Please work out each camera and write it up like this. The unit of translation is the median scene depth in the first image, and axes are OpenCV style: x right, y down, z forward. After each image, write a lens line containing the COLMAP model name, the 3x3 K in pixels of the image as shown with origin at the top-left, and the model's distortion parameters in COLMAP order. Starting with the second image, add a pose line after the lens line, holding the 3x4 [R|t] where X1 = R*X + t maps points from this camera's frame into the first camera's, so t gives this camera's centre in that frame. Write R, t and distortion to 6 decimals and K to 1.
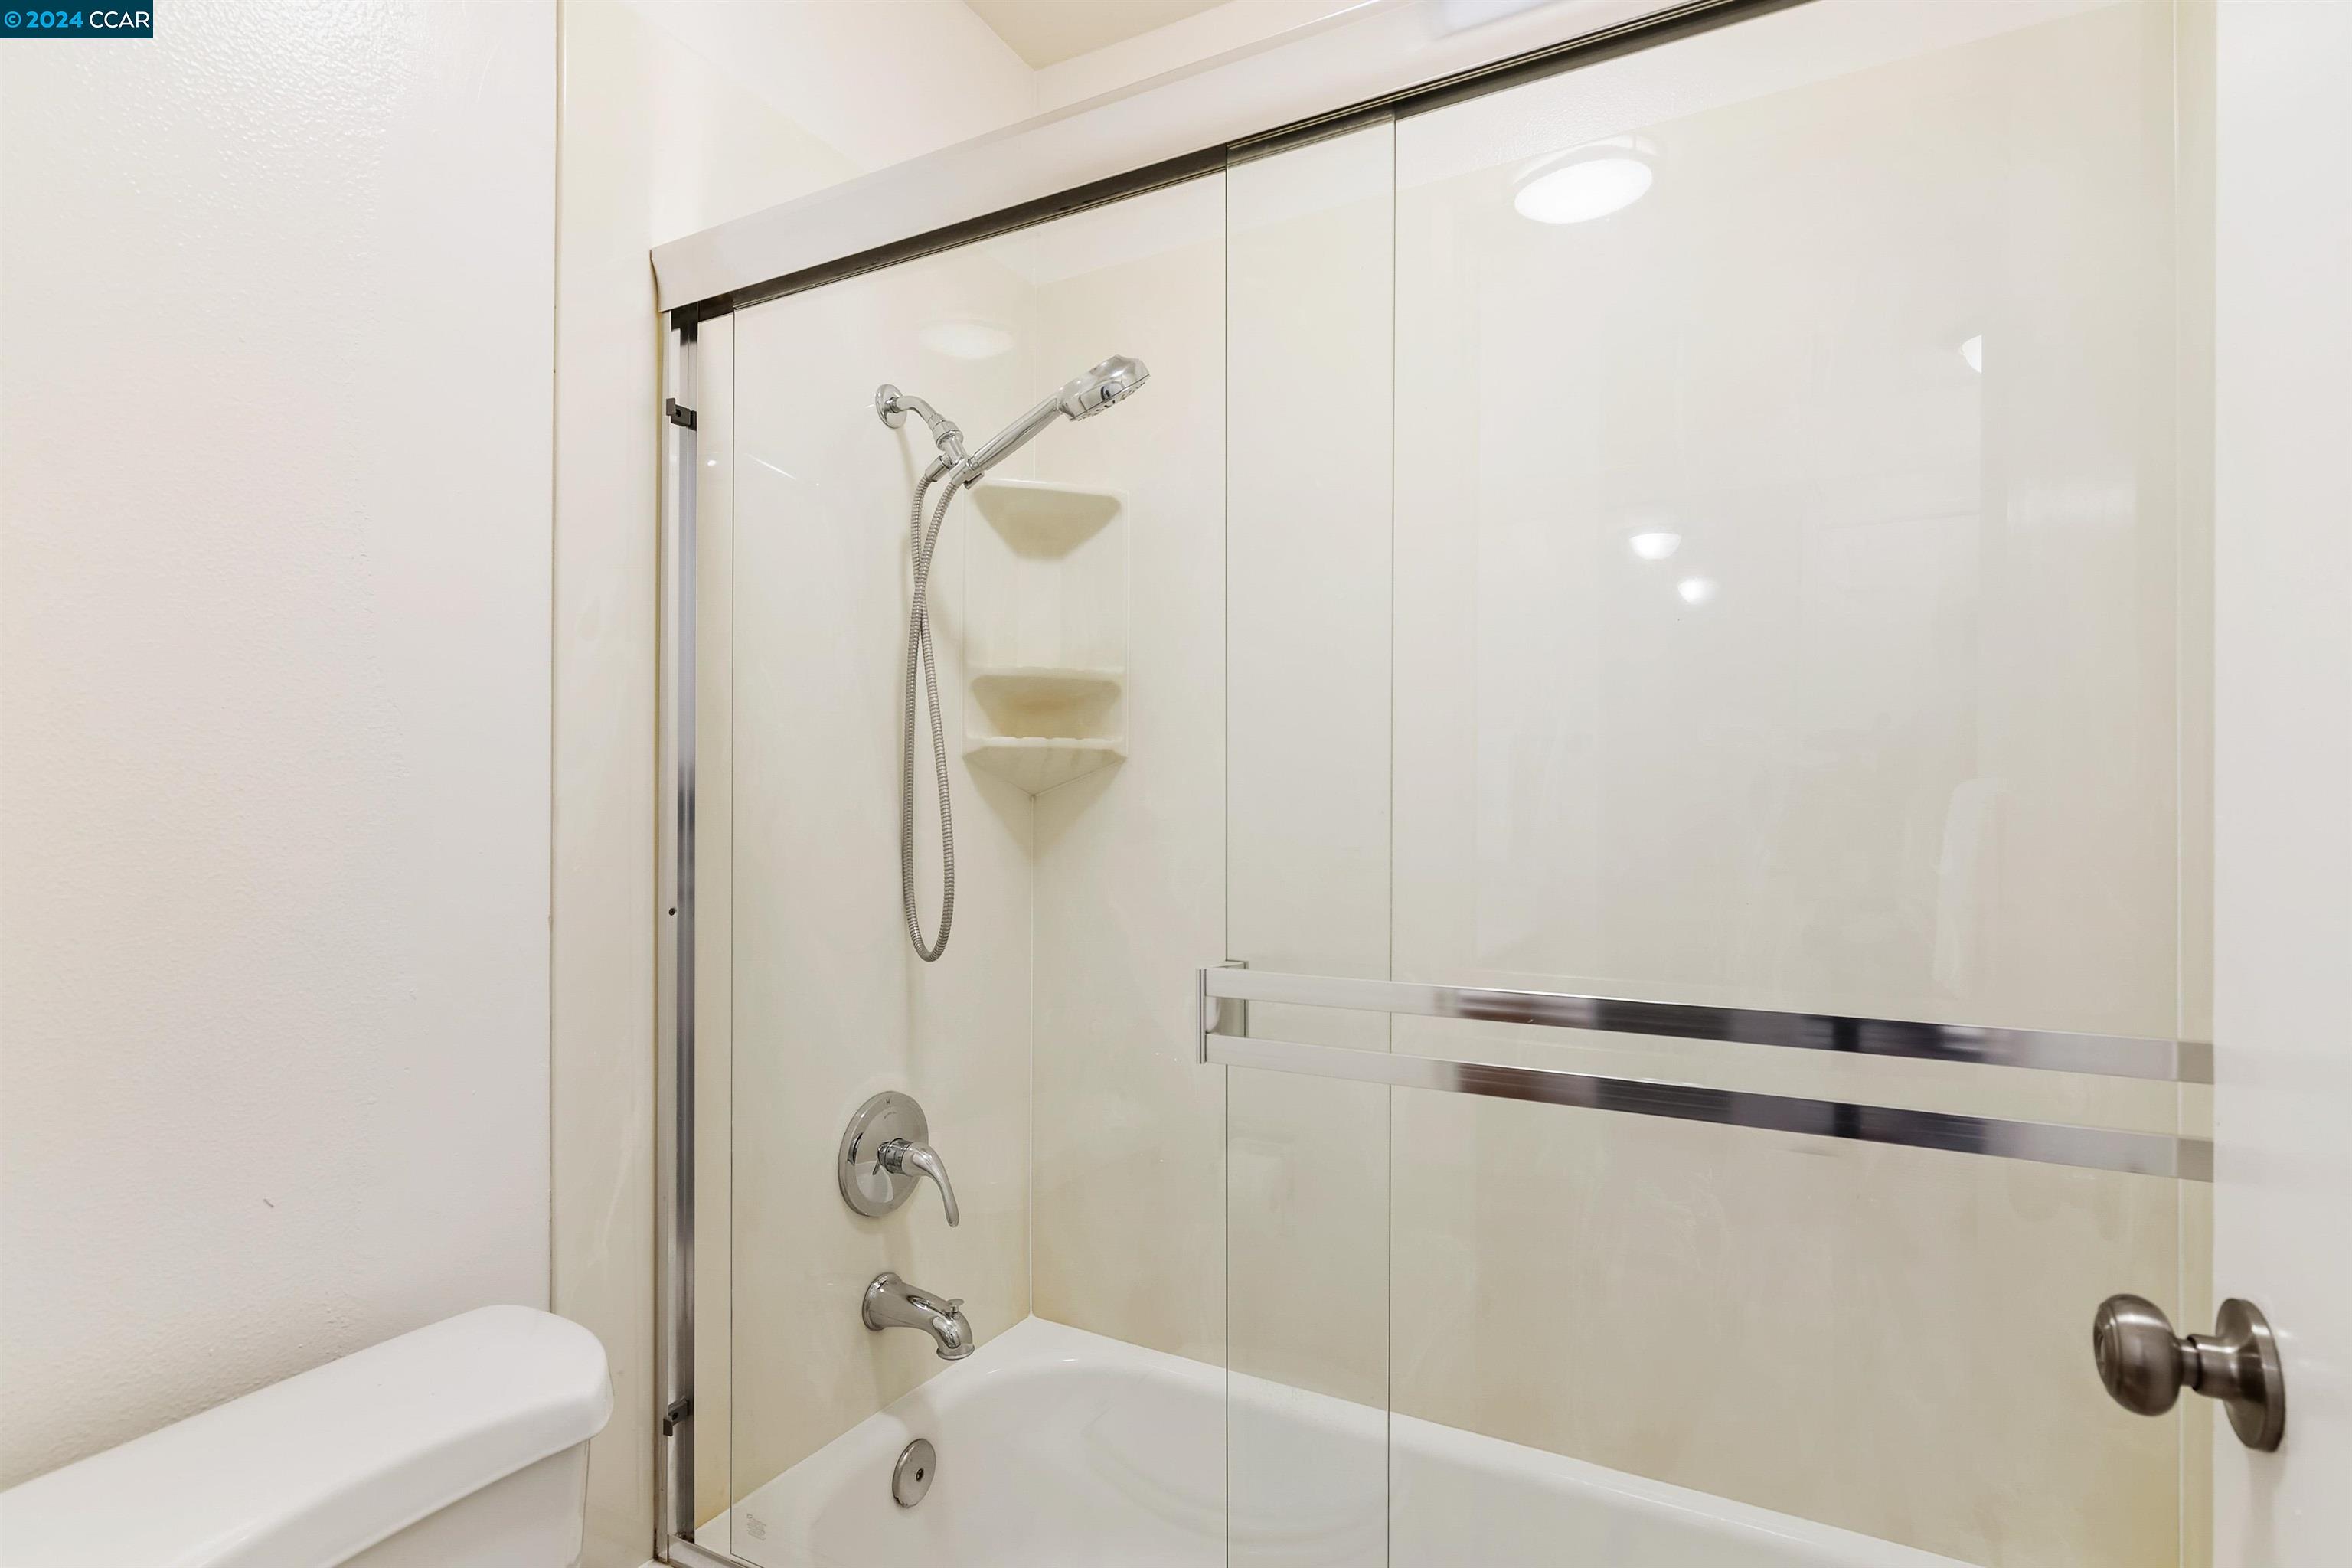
lens RADIAL K [[1149.6, 0, 1179.0], [0, 1149.6, 809.3], [0, 0, 1]] dist [0.001296, -0.000011]
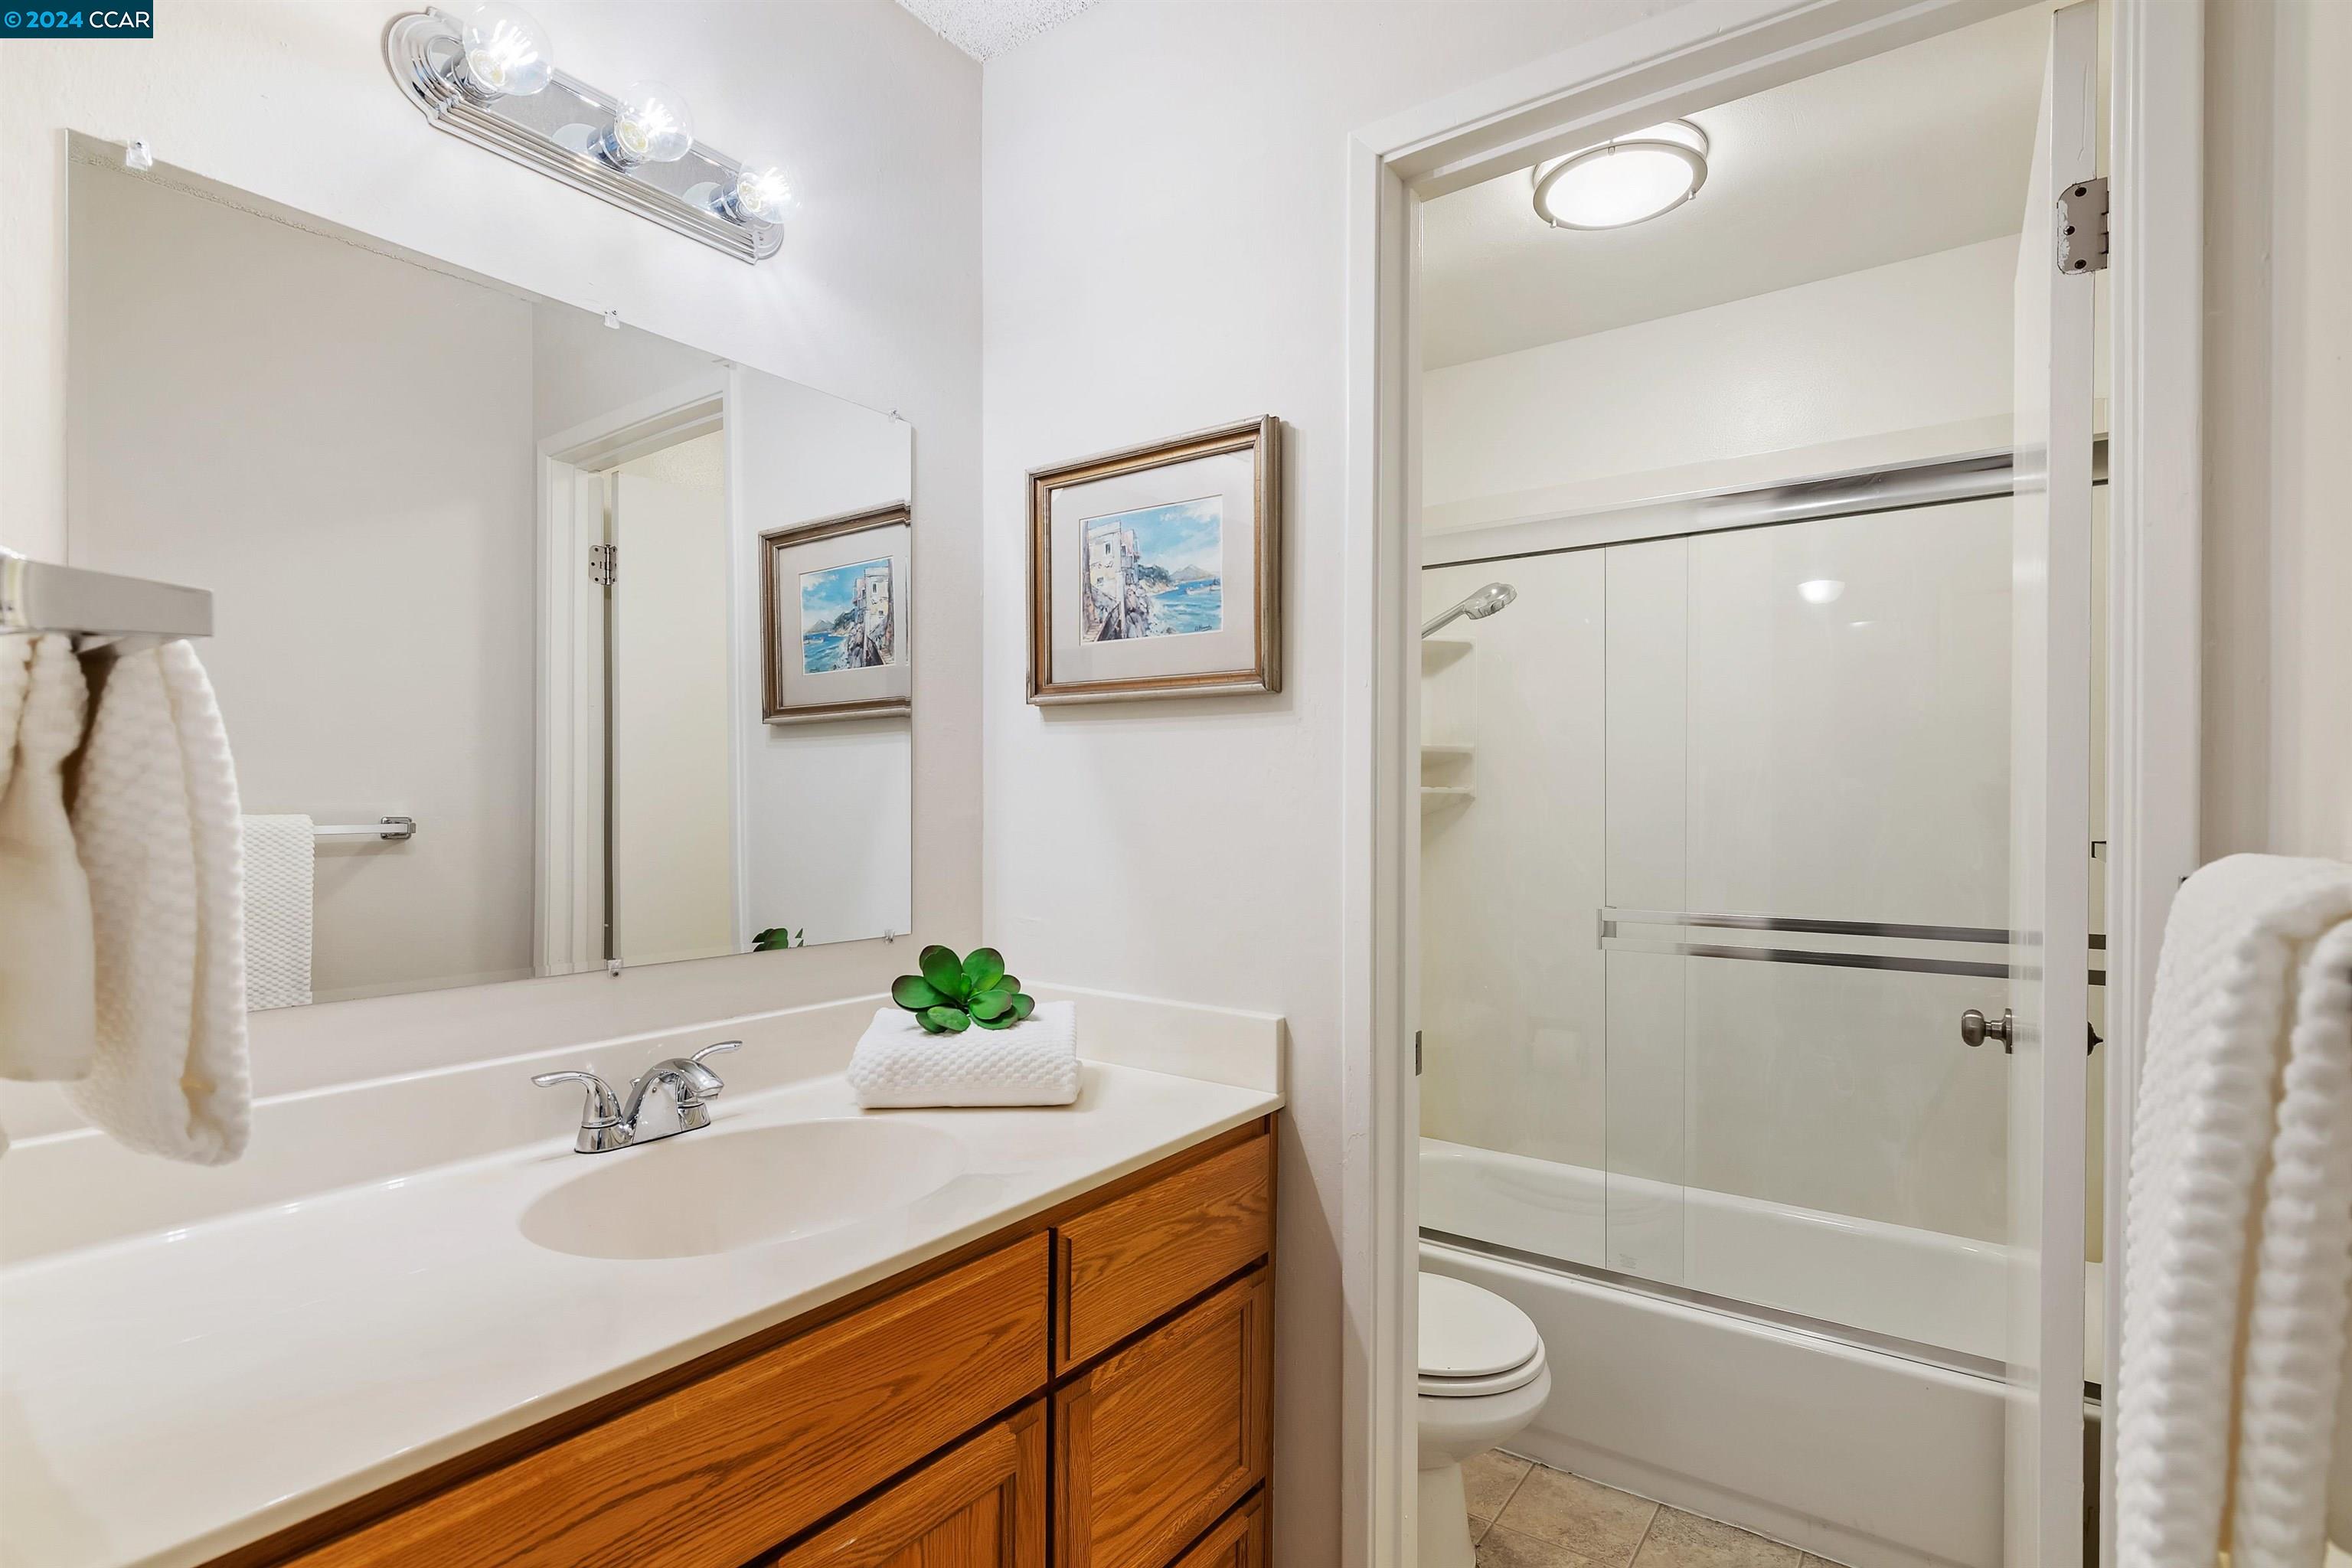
lens RADIAL K [[1149.6, 0, 1179.0], [0, 1149.6, 809.3], [0, 0, 1]] dist [0.001296, -0.000011]
pose [[0.992556, -0.003434, -0.121738, -0.521858], [0.003800, 0.999989, 0.002776, -0.067300], [0.121727, -0.003218, 0.992558, -1.365535]]
